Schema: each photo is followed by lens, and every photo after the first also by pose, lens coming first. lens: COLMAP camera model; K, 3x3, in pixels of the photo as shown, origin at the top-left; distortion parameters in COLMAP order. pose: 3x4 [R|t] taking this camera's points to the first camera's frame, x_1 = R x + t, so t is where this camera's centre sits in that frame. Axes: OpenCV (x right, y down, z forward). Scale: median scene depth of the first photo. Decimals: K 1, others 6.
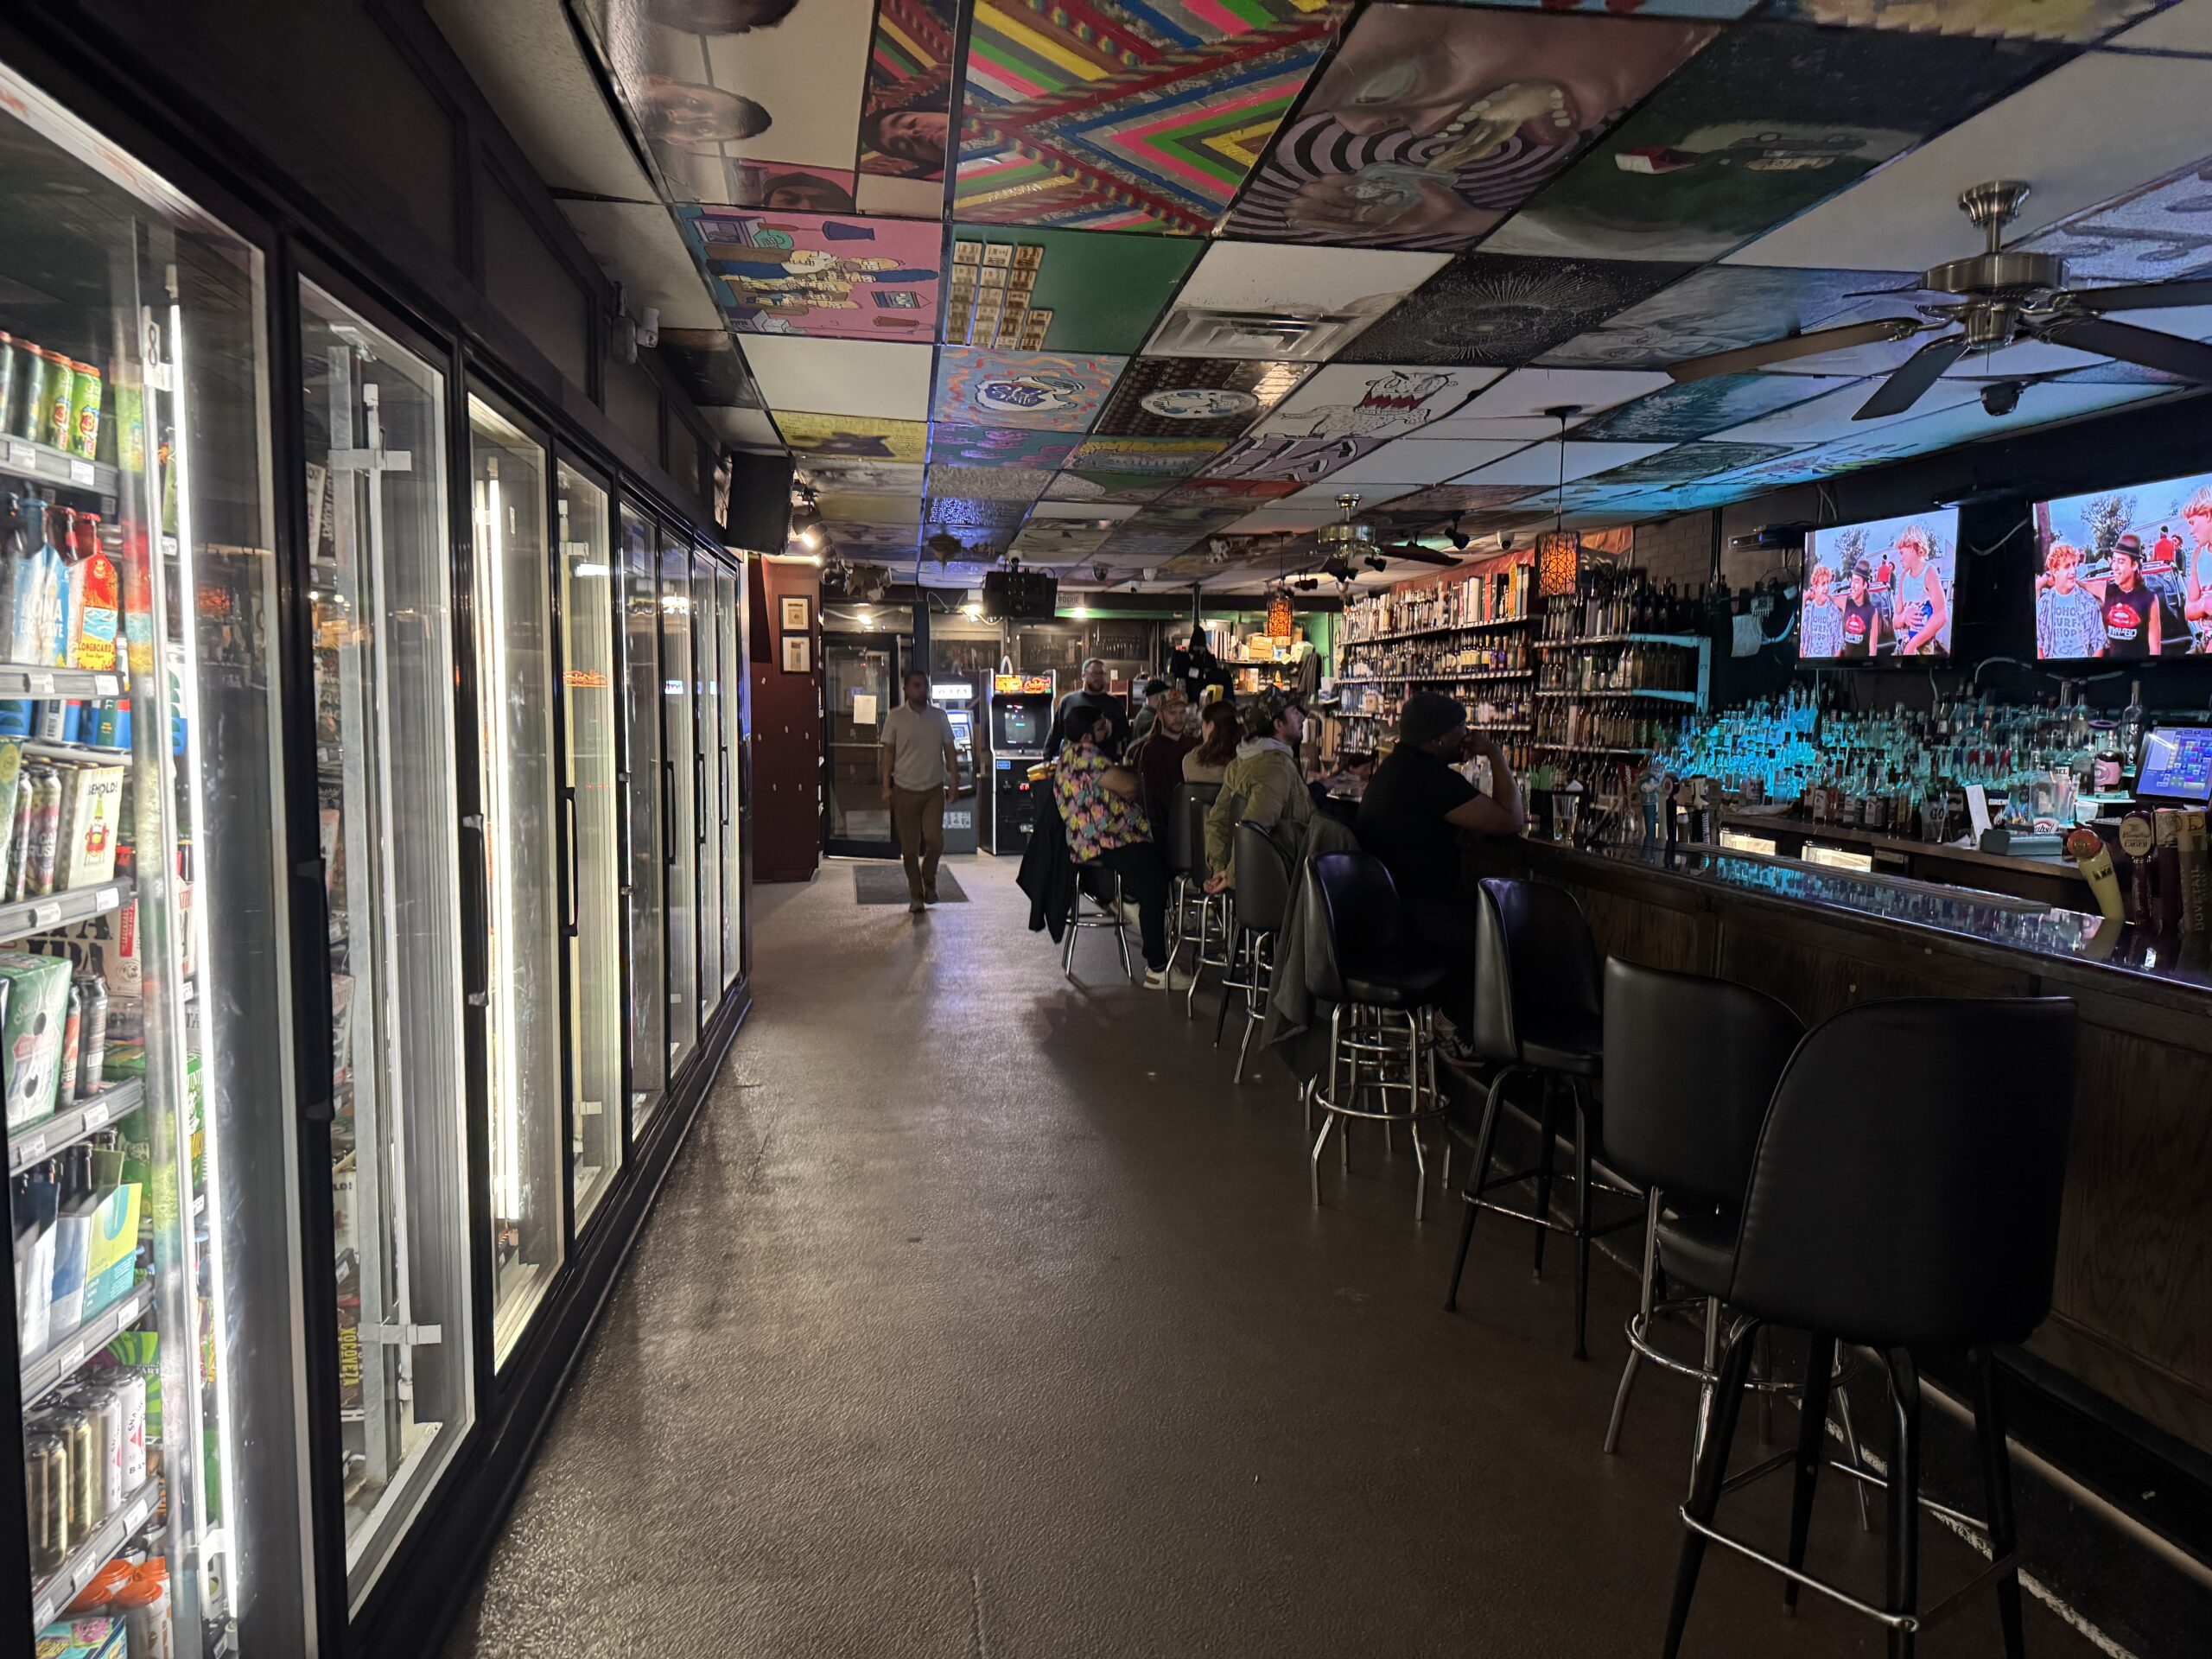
lens RADIAL K [[1597.6, 0, 1106.0], [0, 1597.6, 829.5], [0, 0, 1]] dist [0.037295, -0.108505]
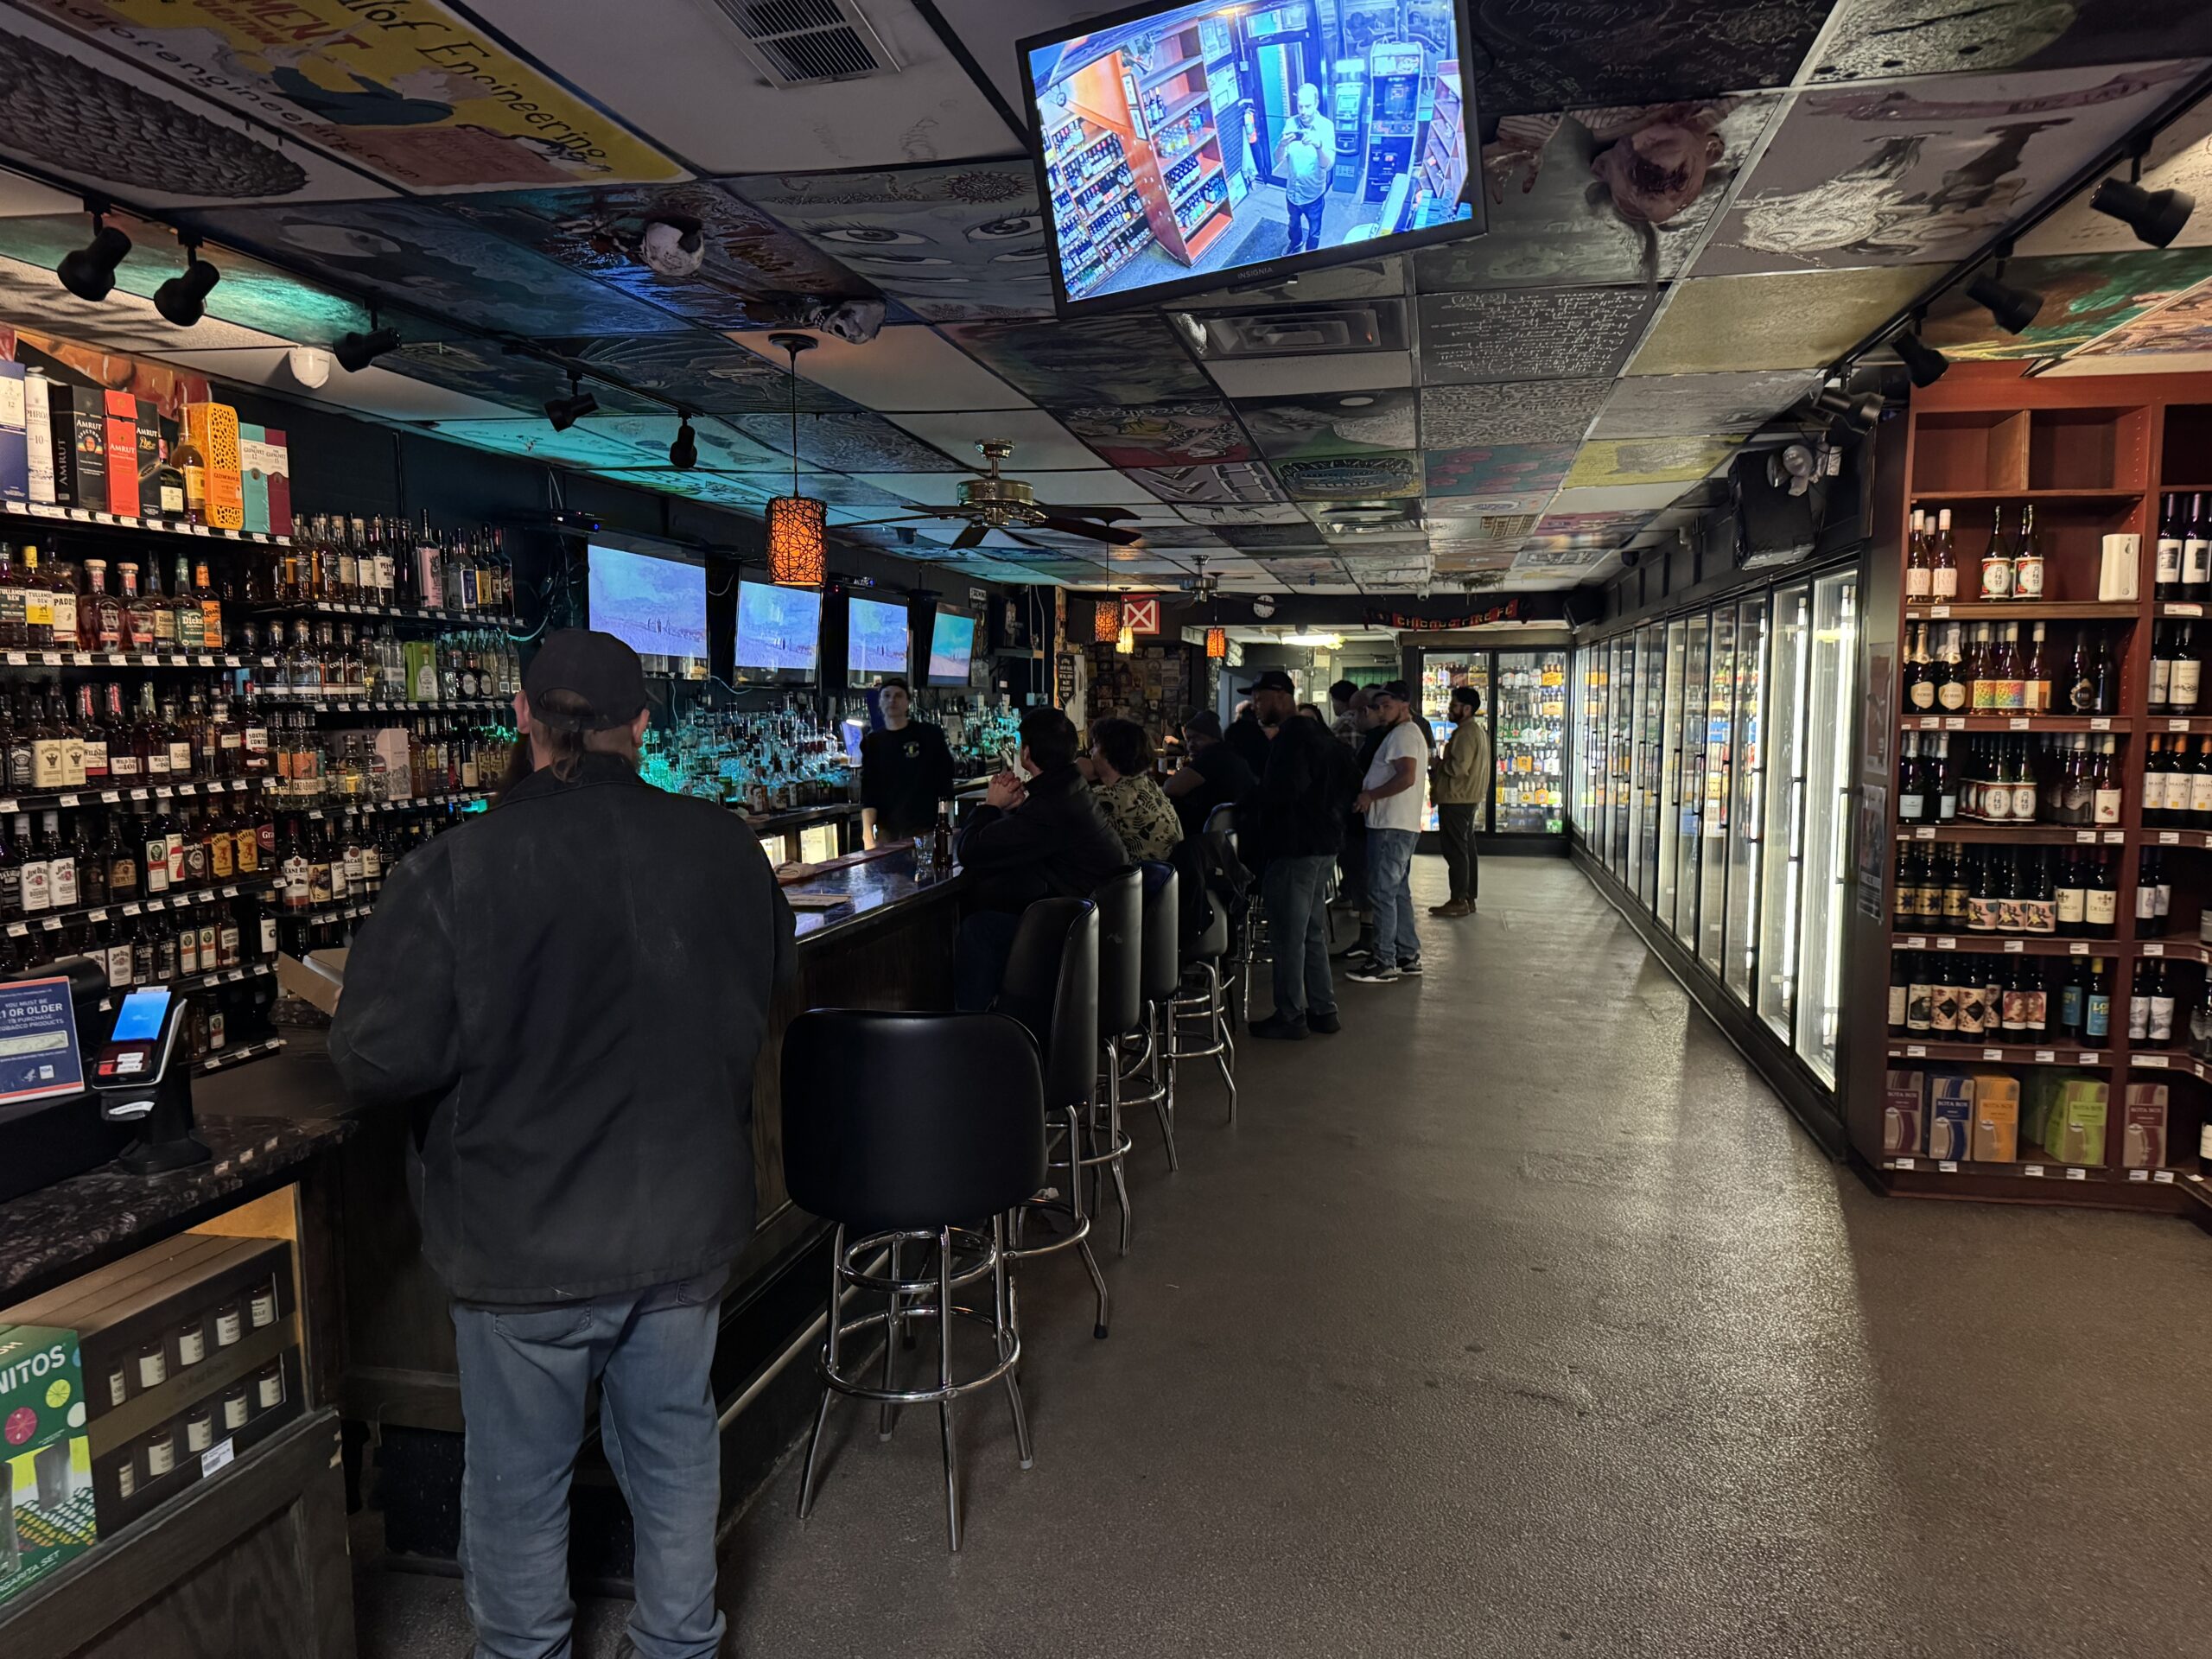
lens RADIAL K [[1530.2, 0, 1069.9], [0, 1530.2, 823.1], [0, 0, 1]] dist [0.117236, -0.140743]
pose [[-0.936630, -0.034001, 0.348666, -0.133881], [0.023781, 0.986812, 0.160115, -0.146420], [-0.349512, 0.158260, -0.923469, 1.657187]]
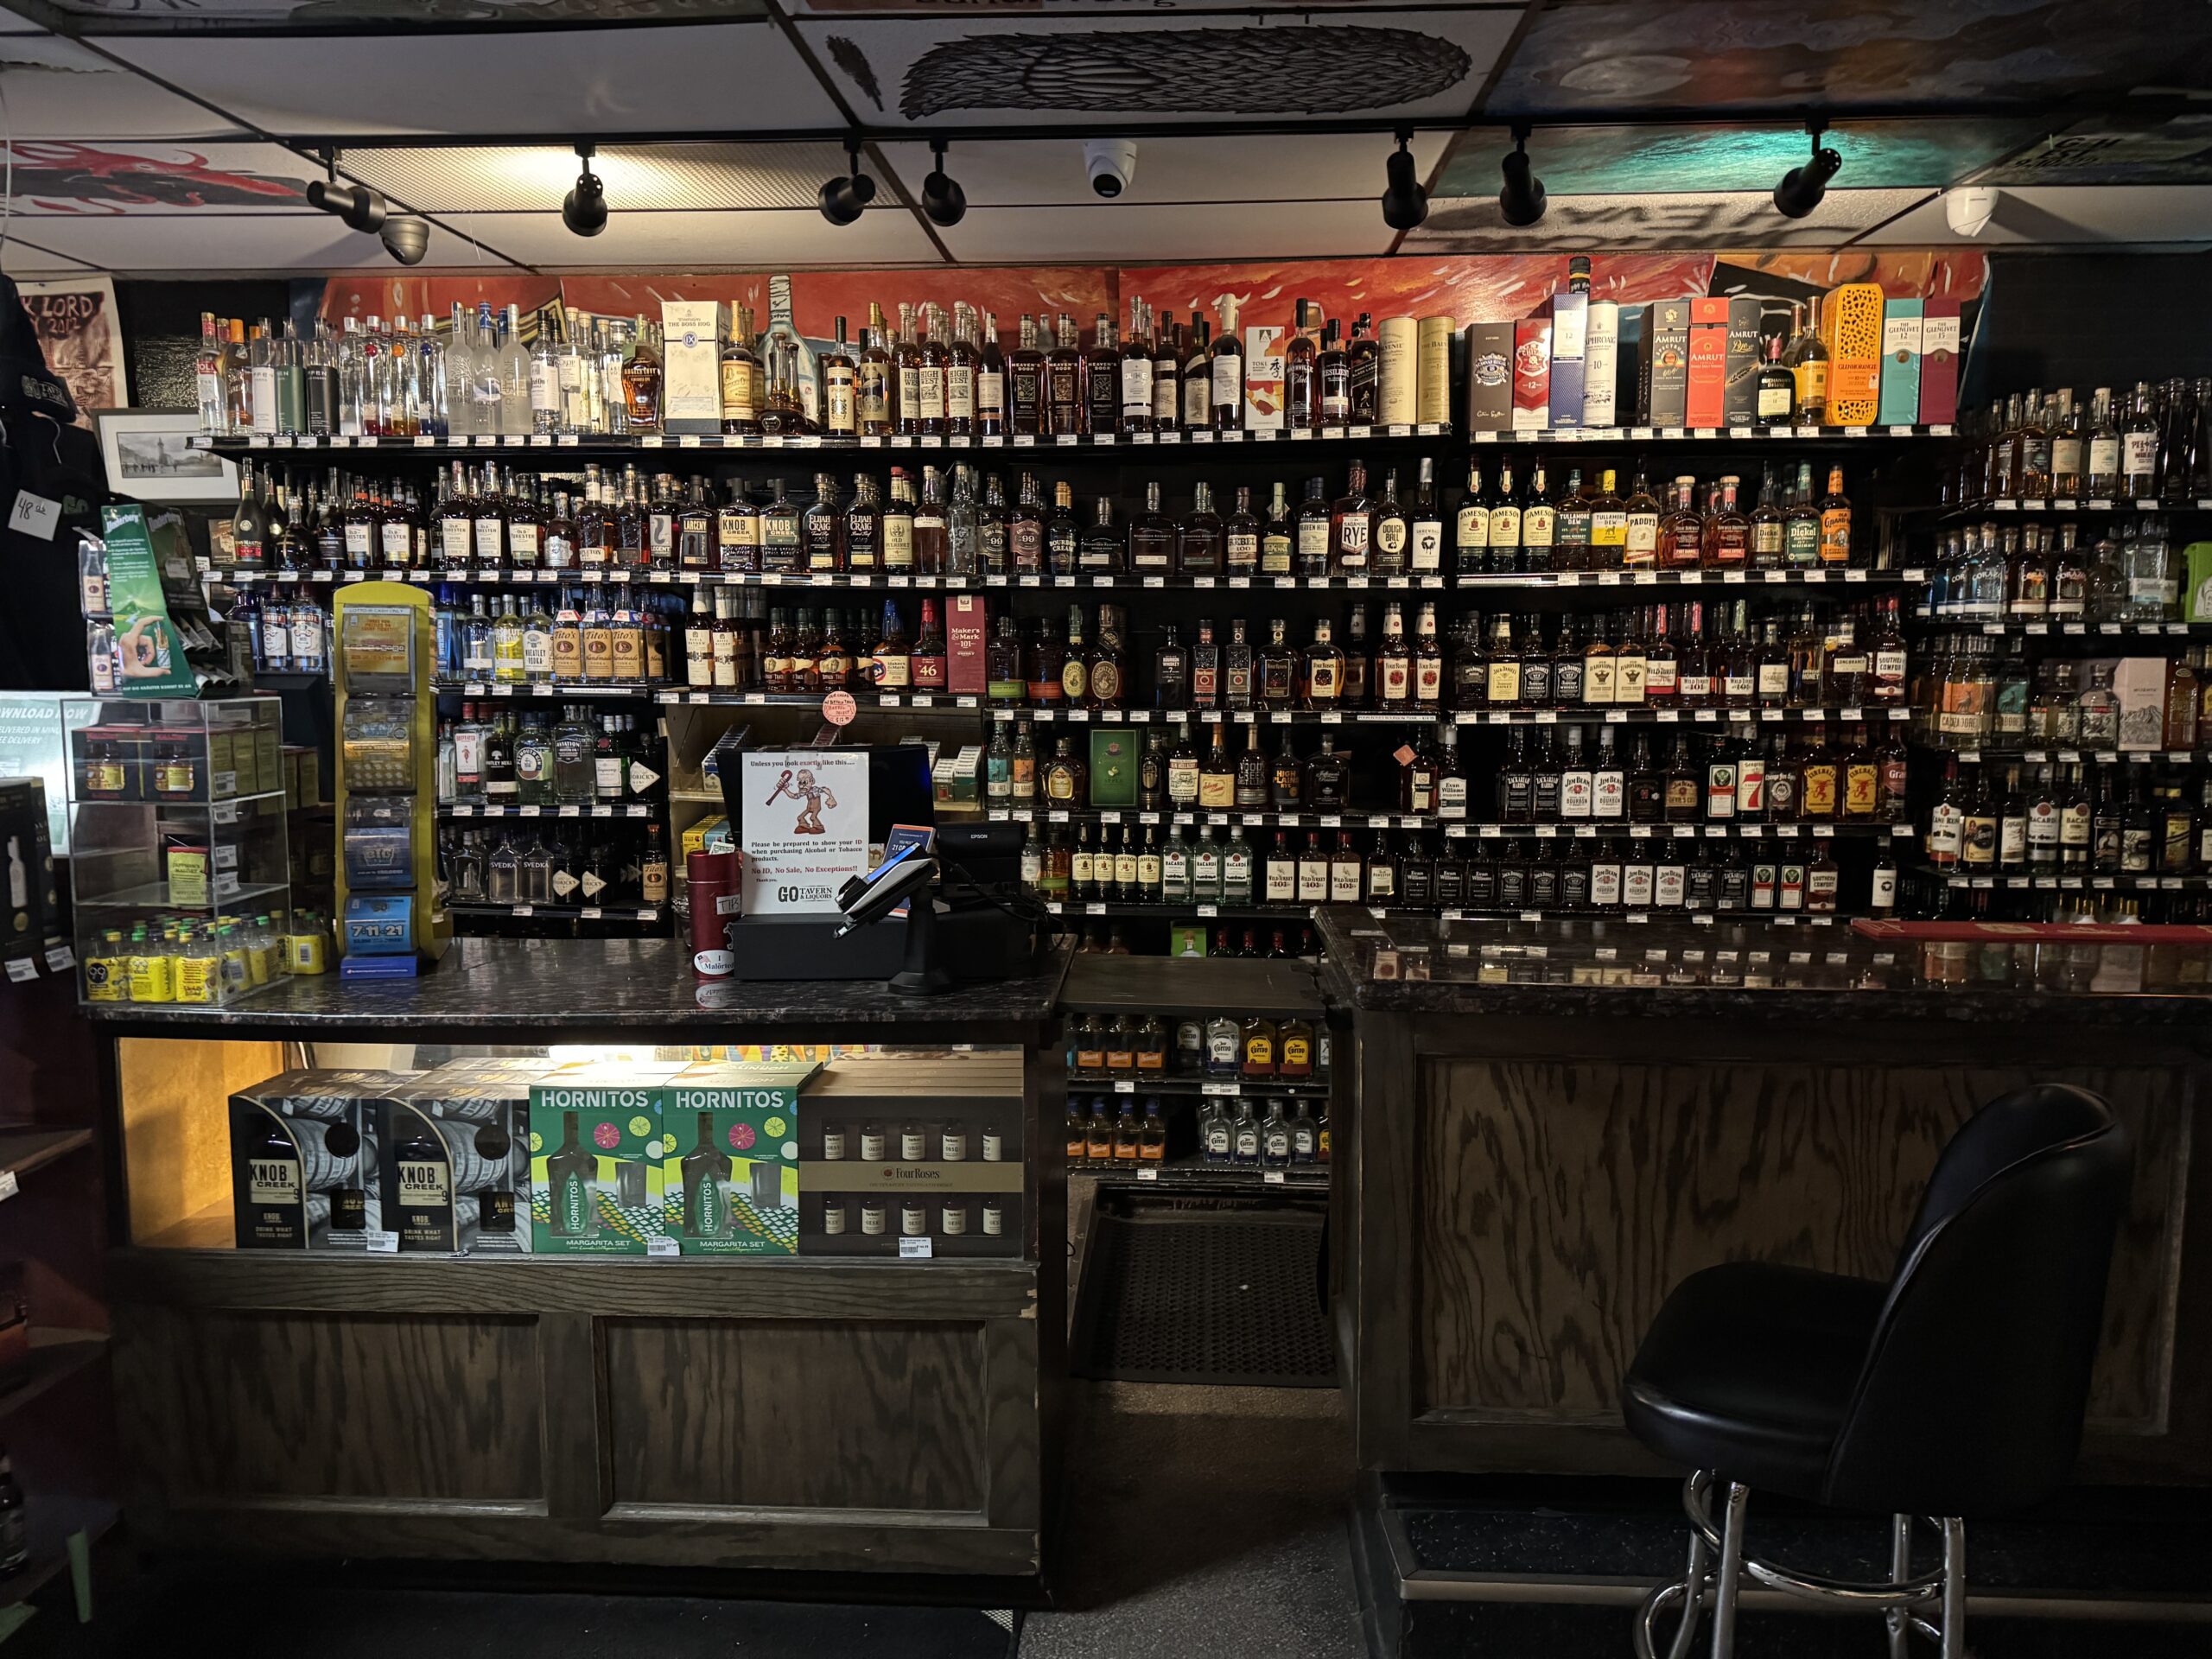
lens RADIAL K [[1549.0, 0, 1104.0], [0, 1549.0, 833.9], [0, 0, 1]] dist [0.024674, -0.038430]
pose [[0.174215, -0.129757, 0.976121, -0.191533], [0.079935, 0.989872, 0.117318, -0.118101], [-0.981458, 0.057587, 0.182822, 1.397215]]
